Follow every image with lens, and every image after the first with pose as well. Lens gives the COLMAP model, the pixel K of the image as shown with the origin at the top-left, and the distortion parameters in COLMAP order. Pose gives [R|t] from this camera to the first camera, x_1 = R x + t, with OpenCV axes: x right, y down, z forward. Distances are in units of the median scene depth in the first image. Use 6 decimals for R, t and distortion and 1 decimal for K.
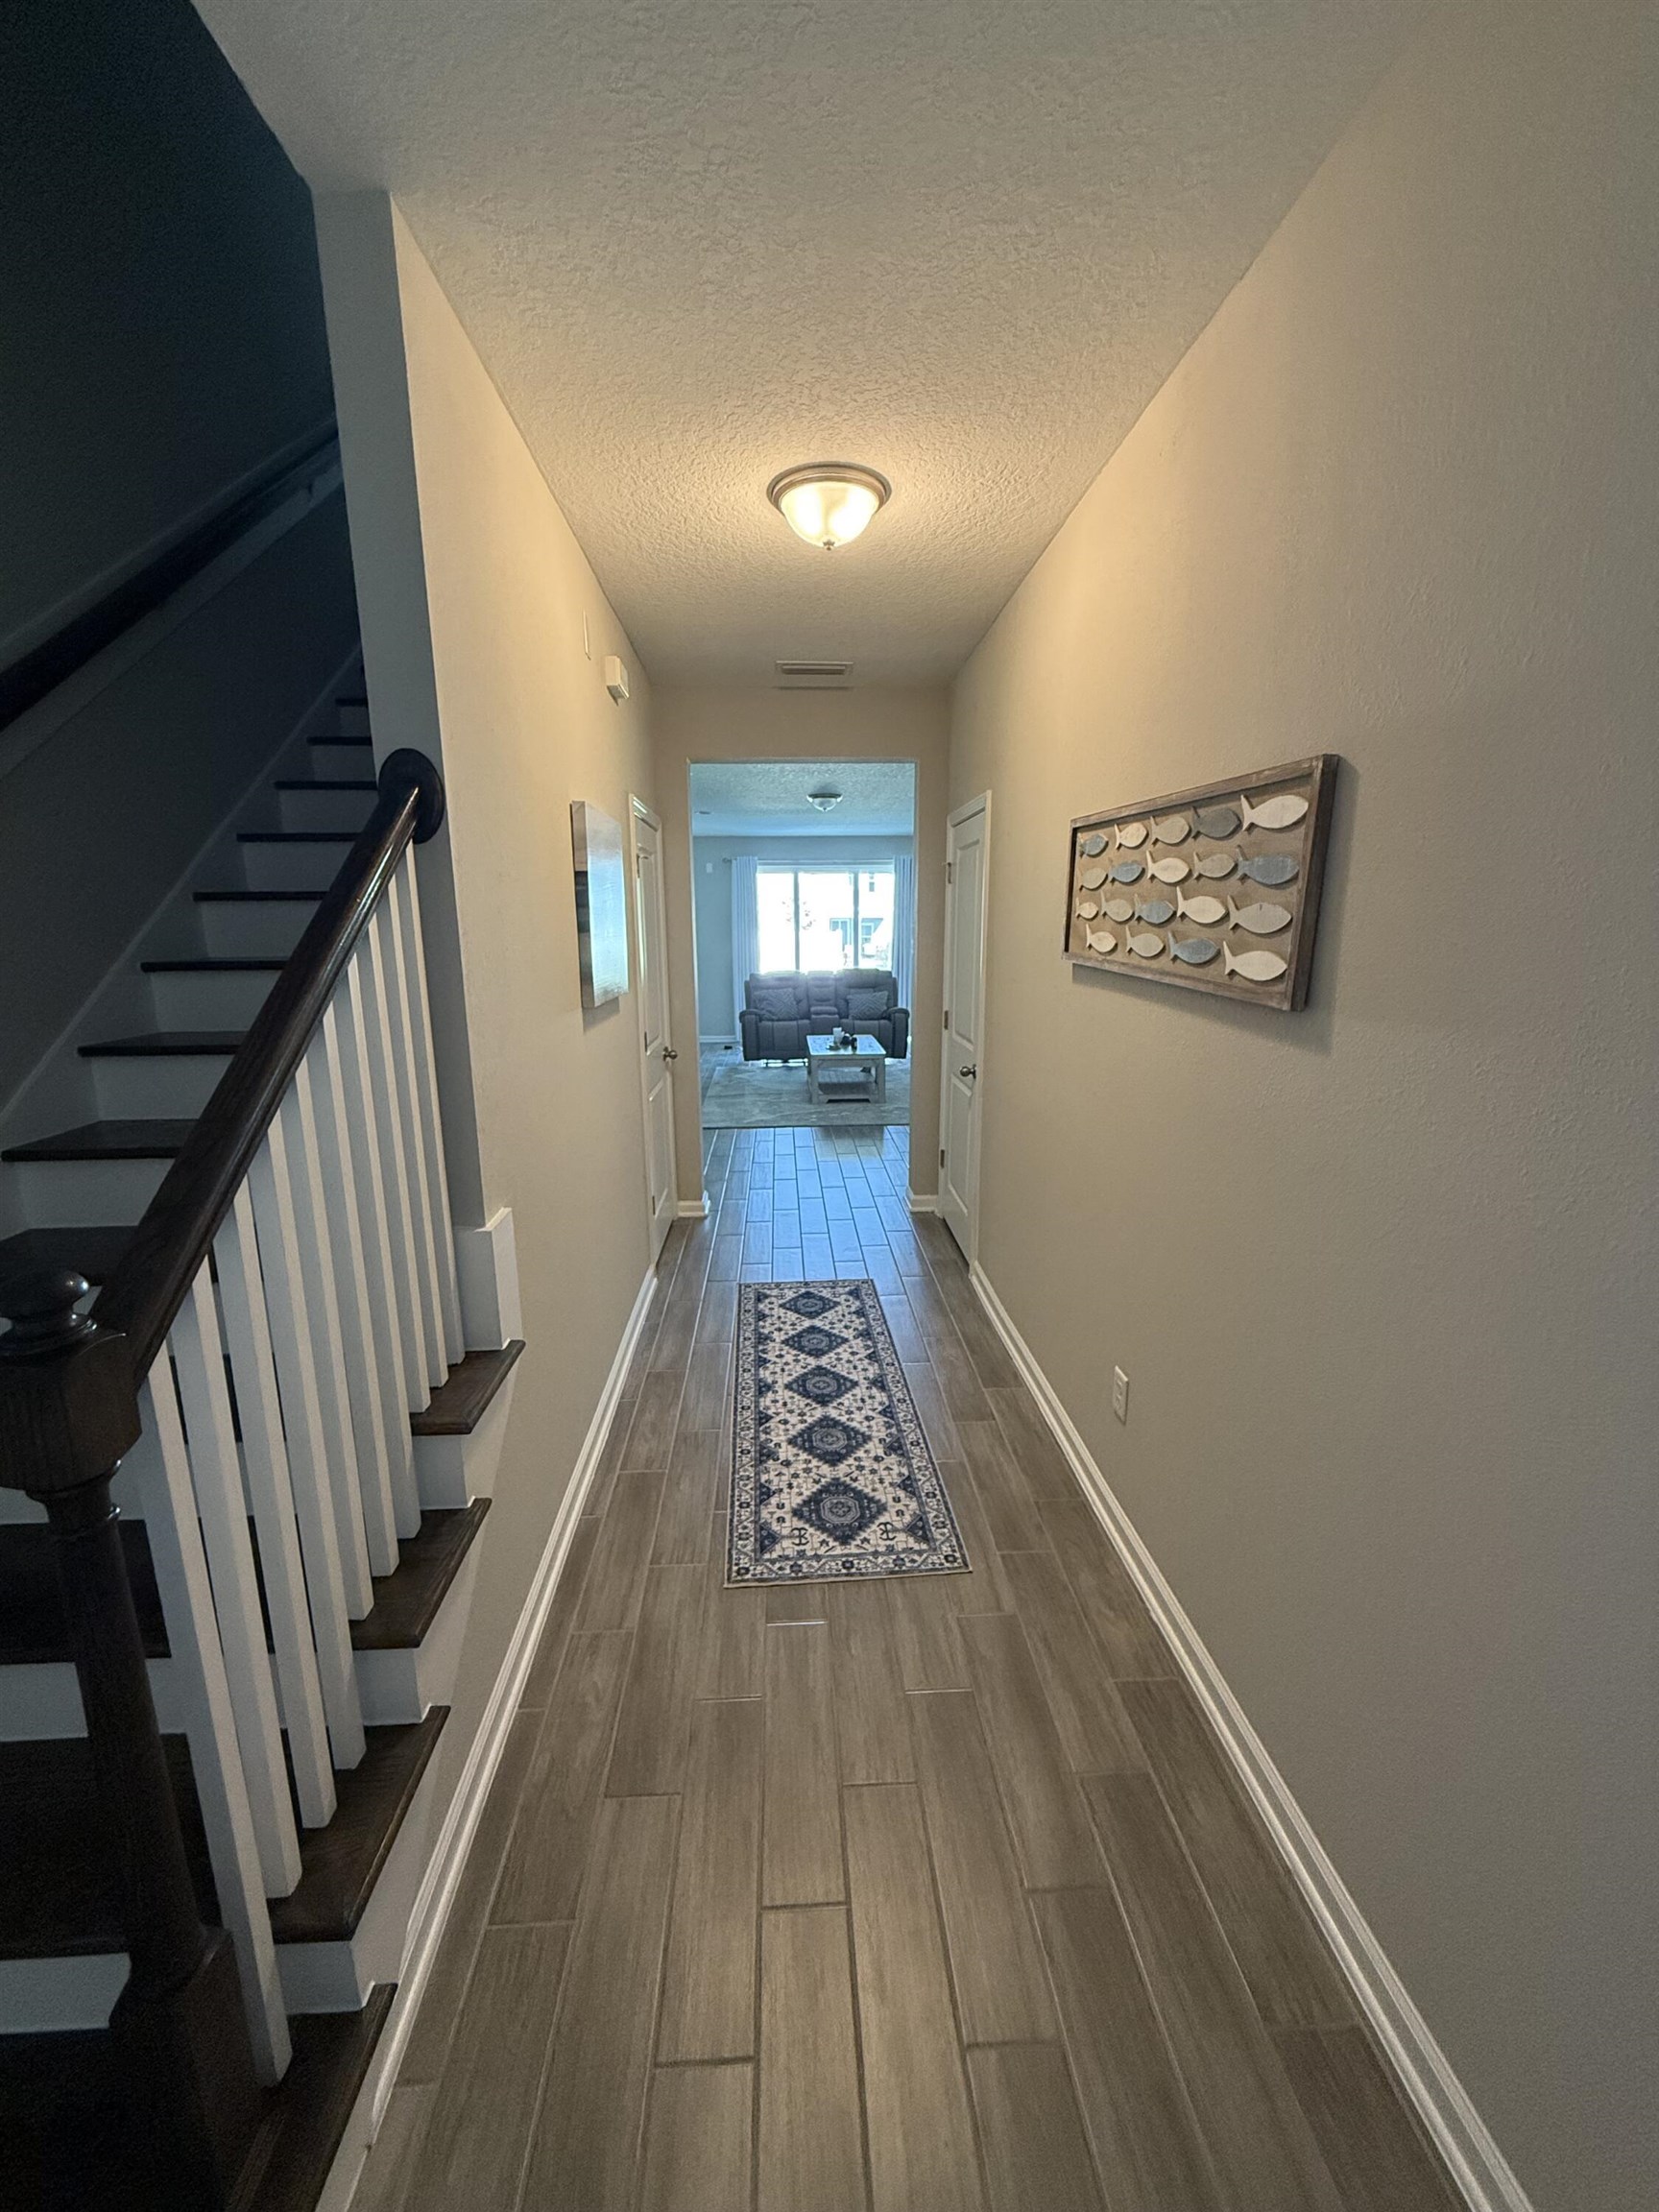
lens RADIAL K [[881.8, 0, 826.8], [0, 881.8, 1097.7], [0, 0, 1]] dist [-0.002023, 0.000679]
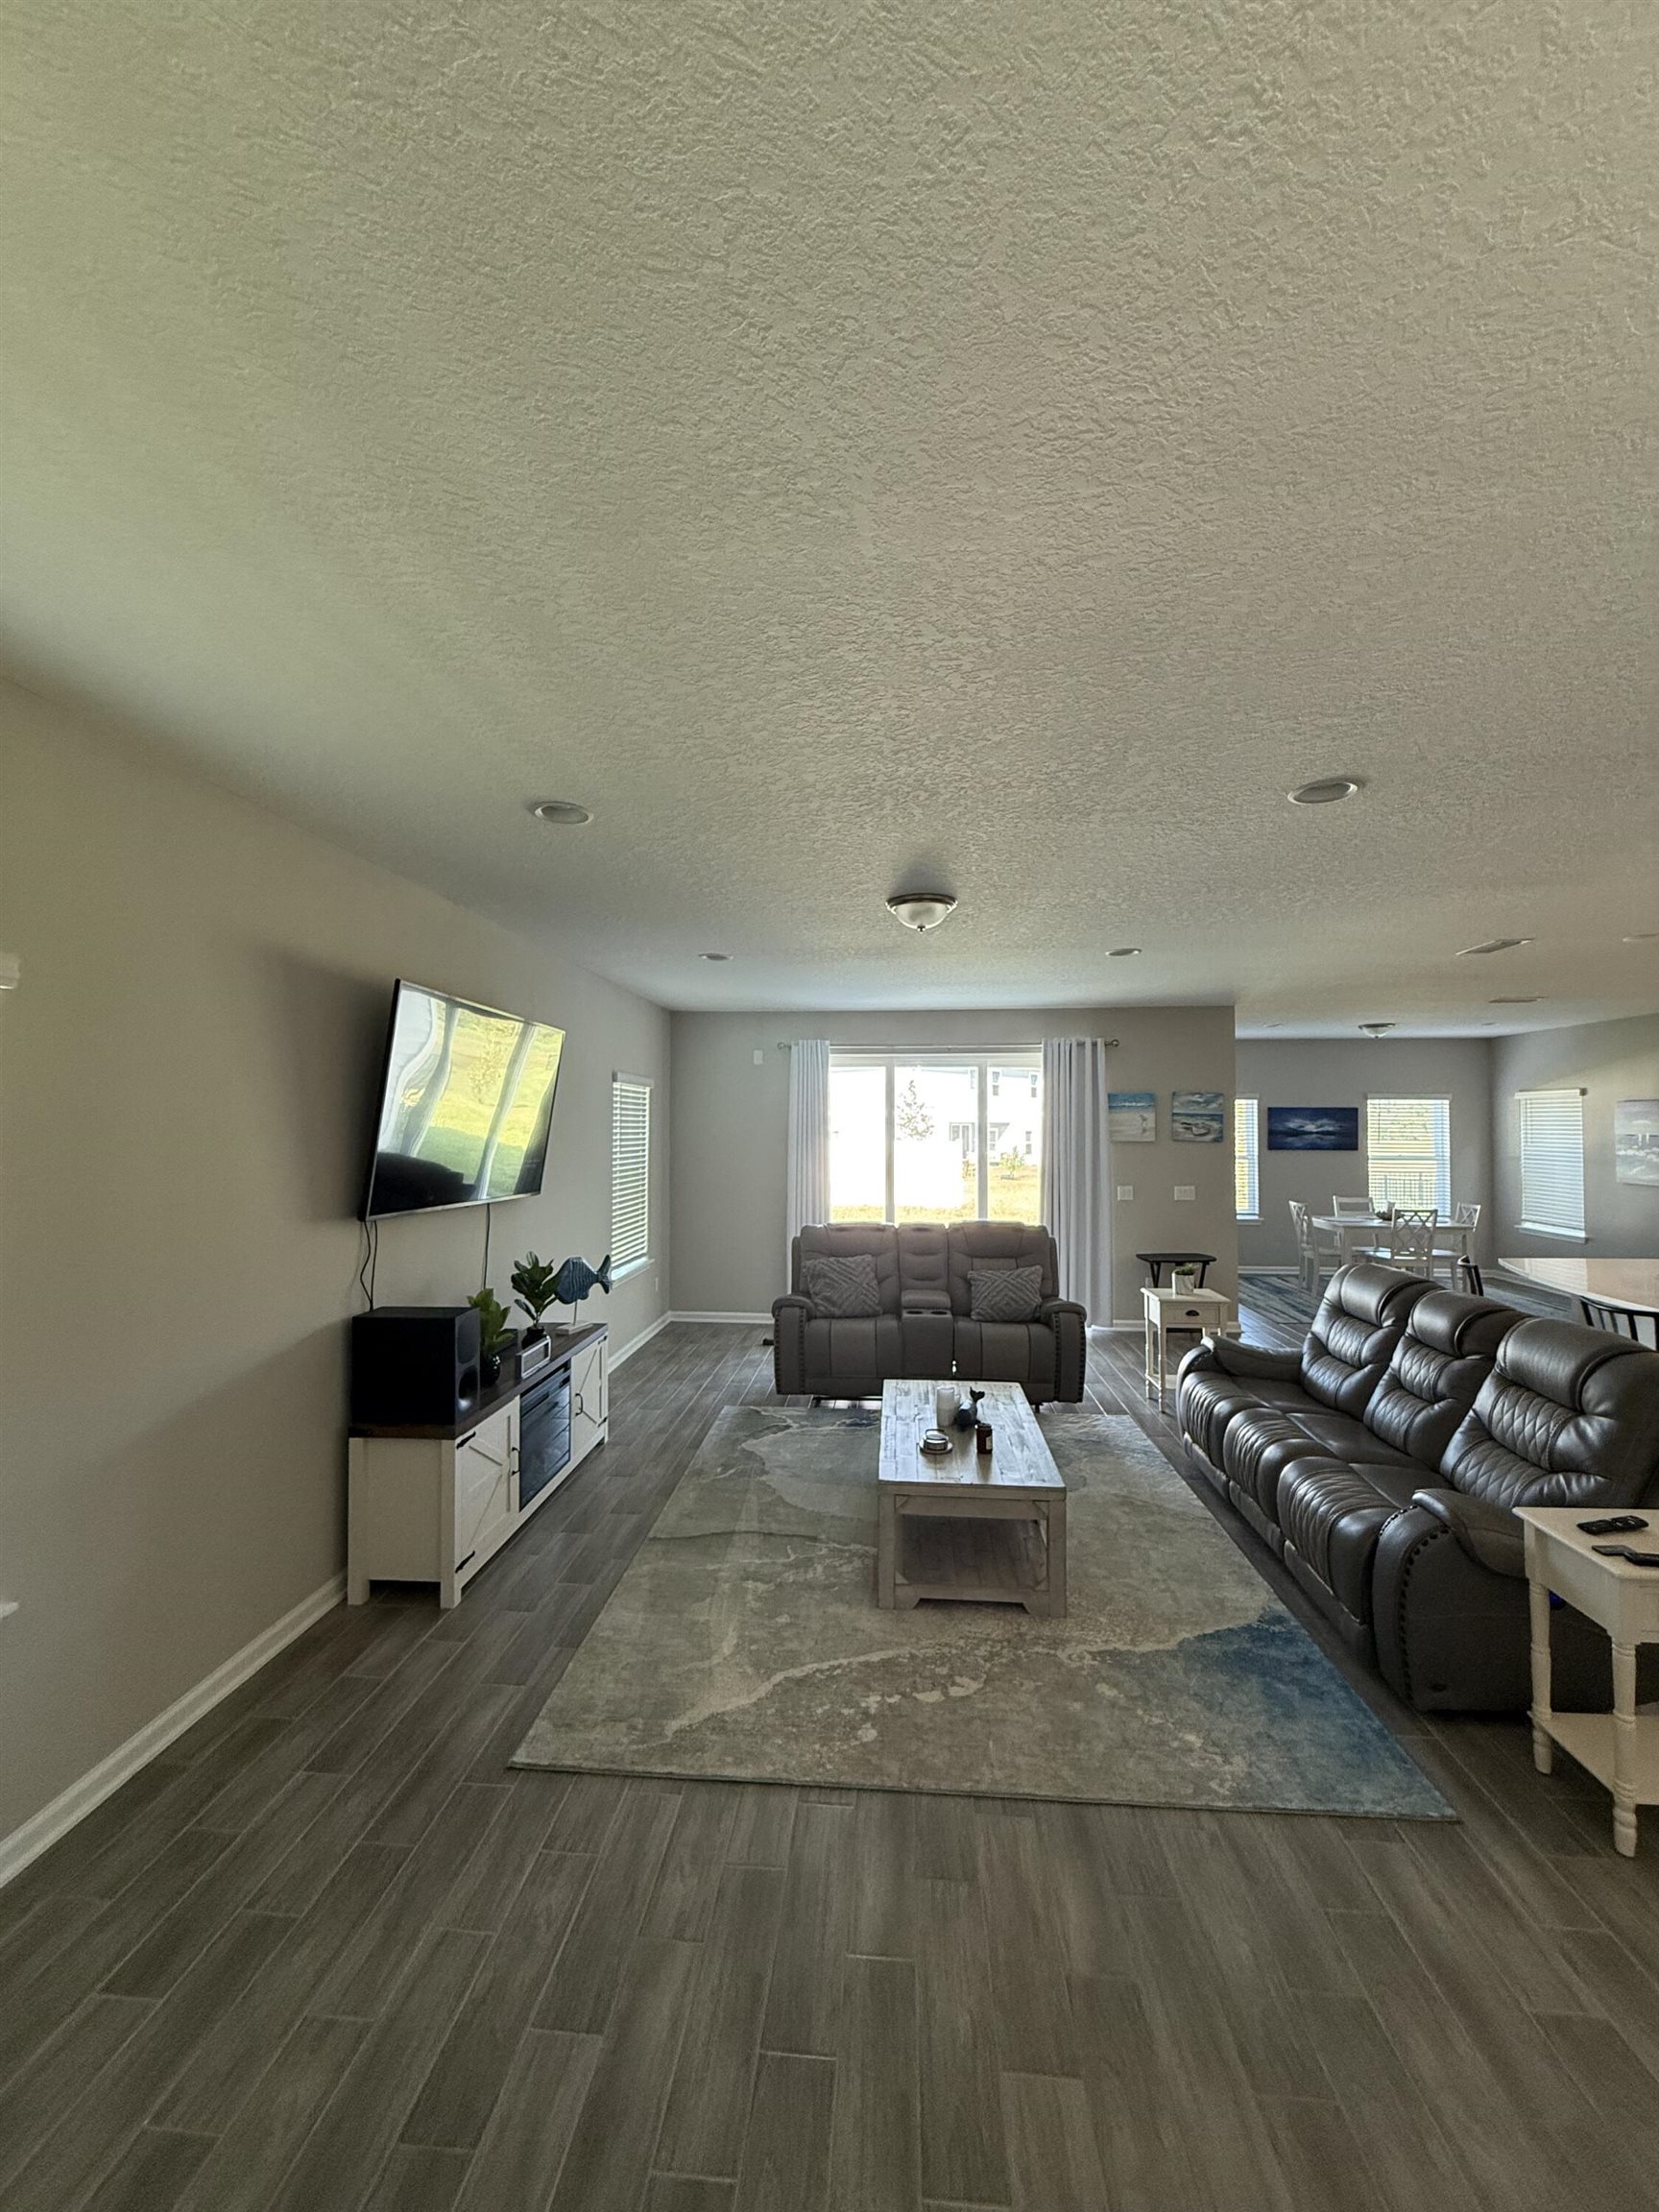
lens RADIAL K [[881.8, 0, 830.2], [0, 881.8, 1102.1], [0, 0, 1]] dist [-0.002023, 0.000679]
pose [[0.991020, 0.003382, -0.133675, 0.010348], [-0.032705, 0.975448, -0.217787, -0.093295], [0.129656, 0.220203, 0.966799, 0.404660]]
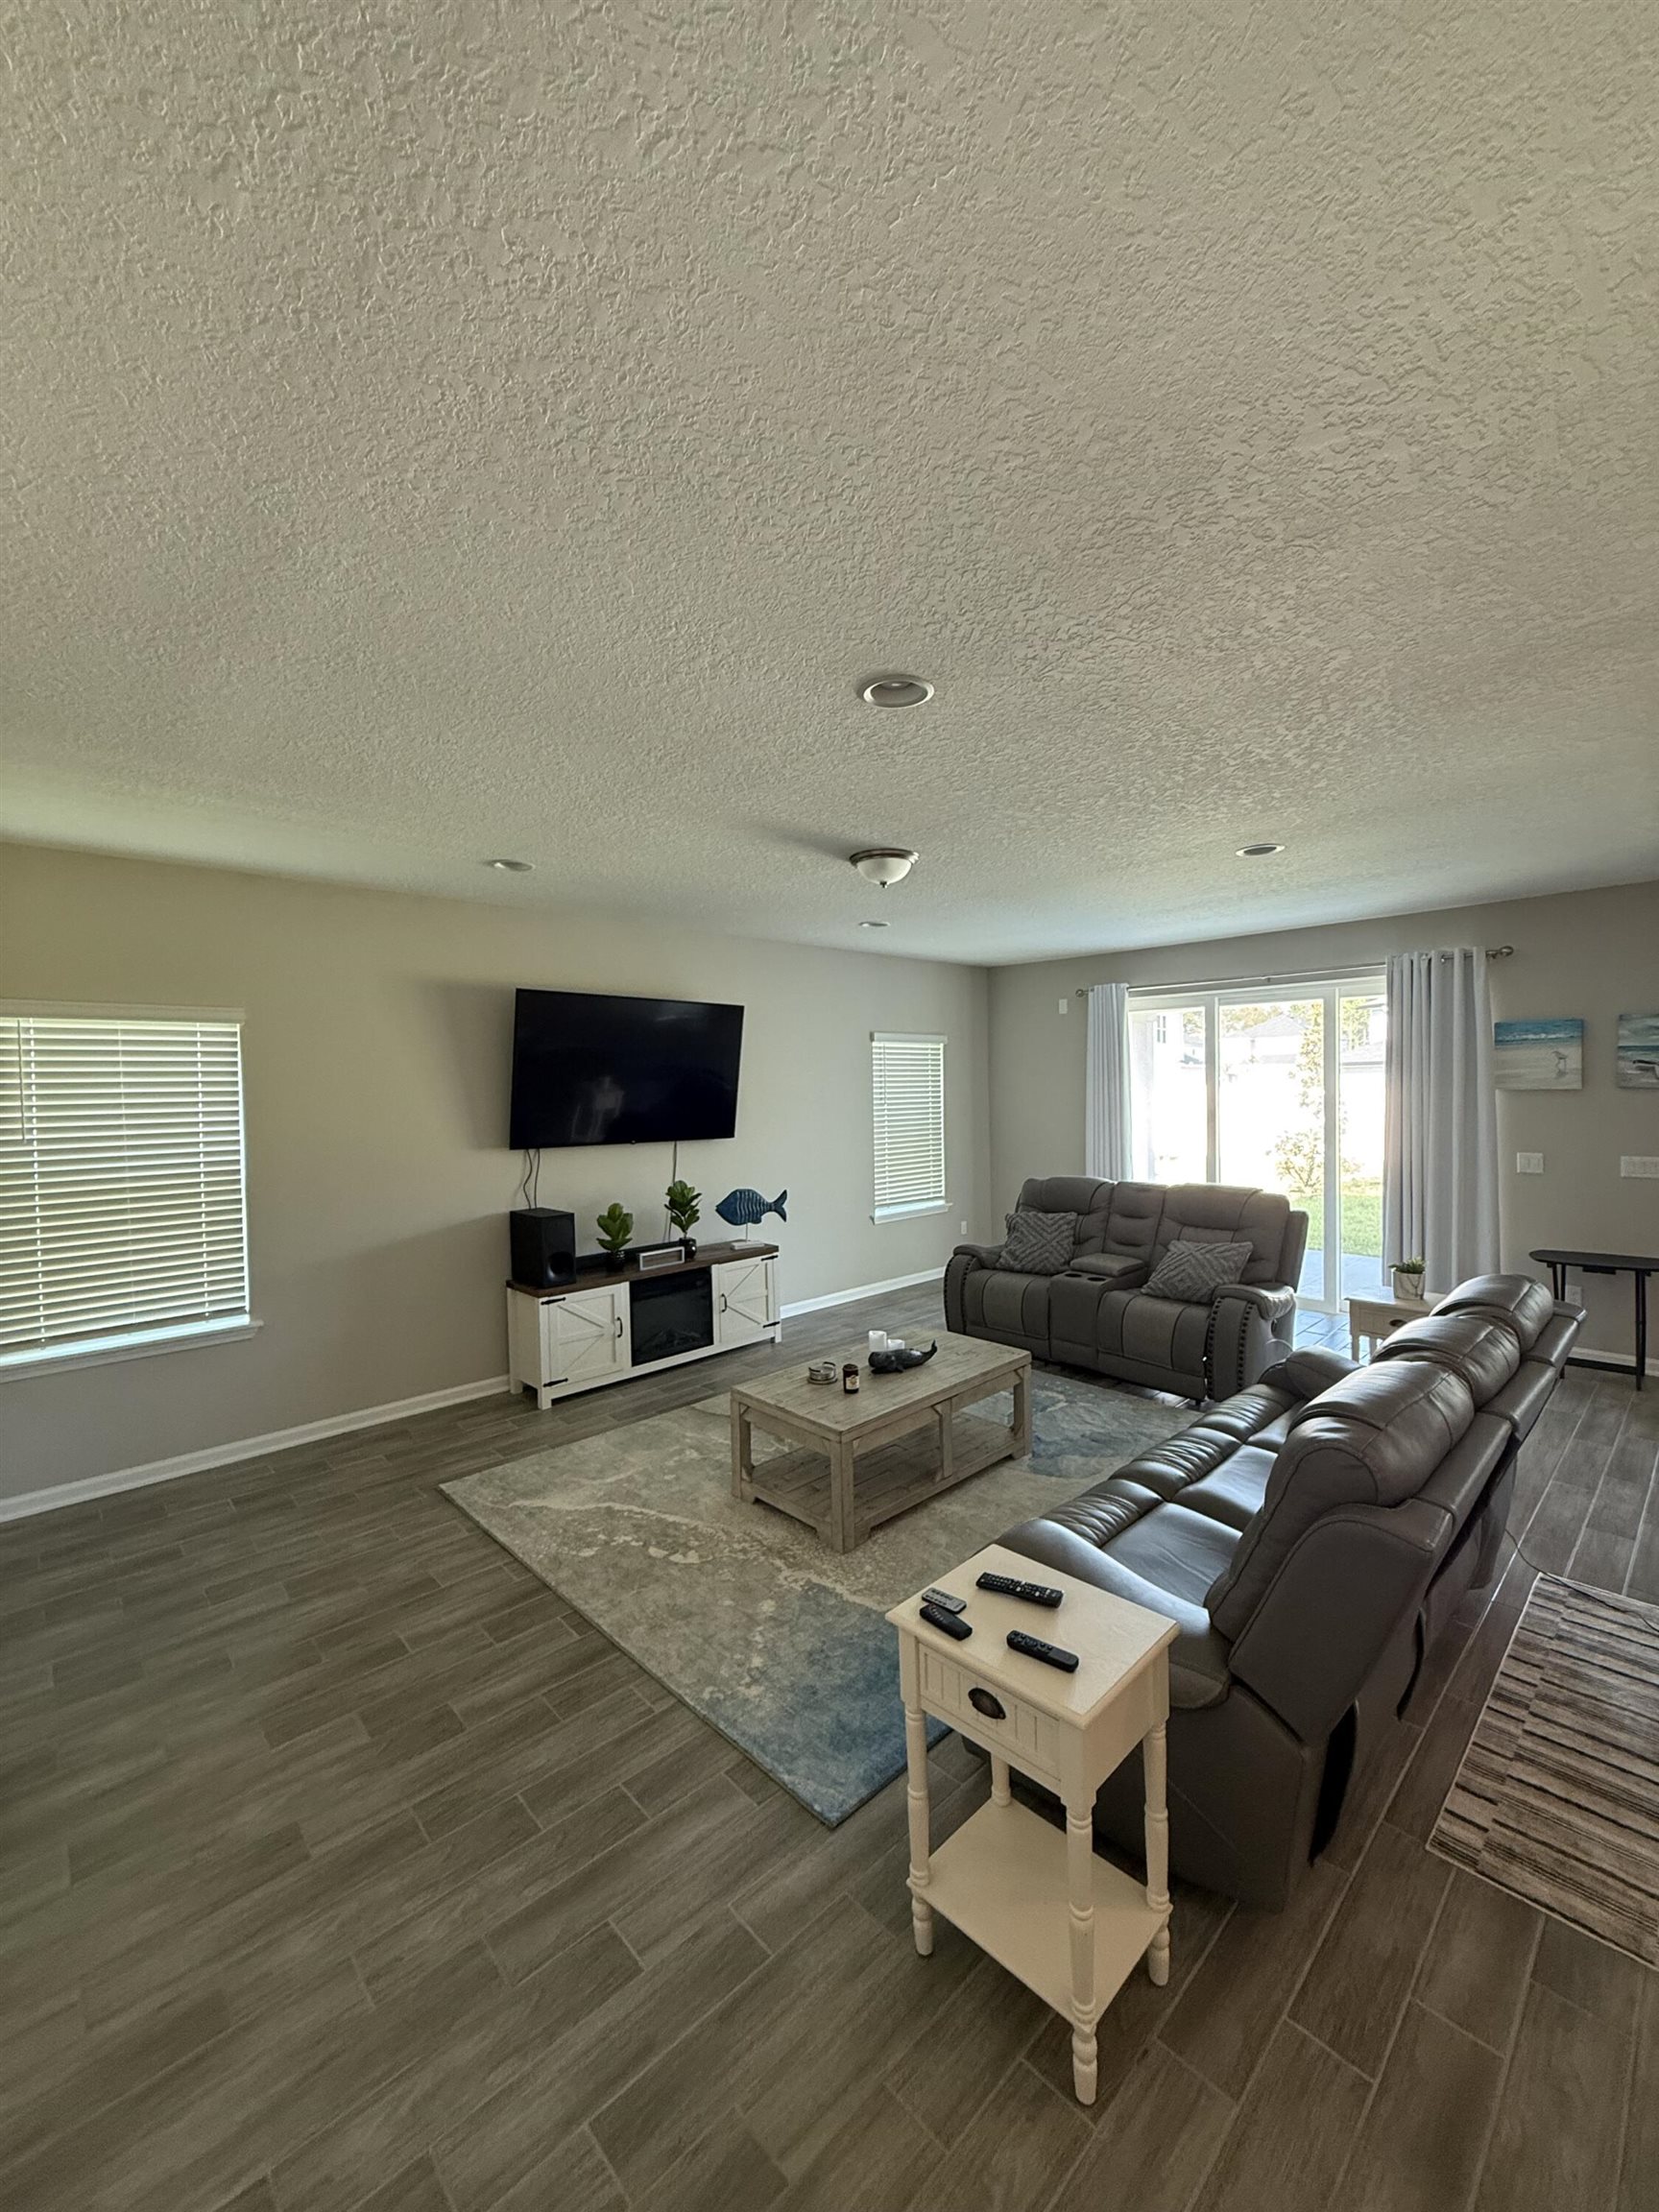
lens RADIAL K [[881.8, 0, 830.4], [0, 881.8, 1110.9], [0, 0, 1]] dist [-0.002023, 0.000679]
pose [[0.649708, 0.019640, -0.759930, 0.266283], [-0.133405, 0.987098, -0.088545, -0.115182], [0.748387, 0.158907, 0.643946, 0.509068]]
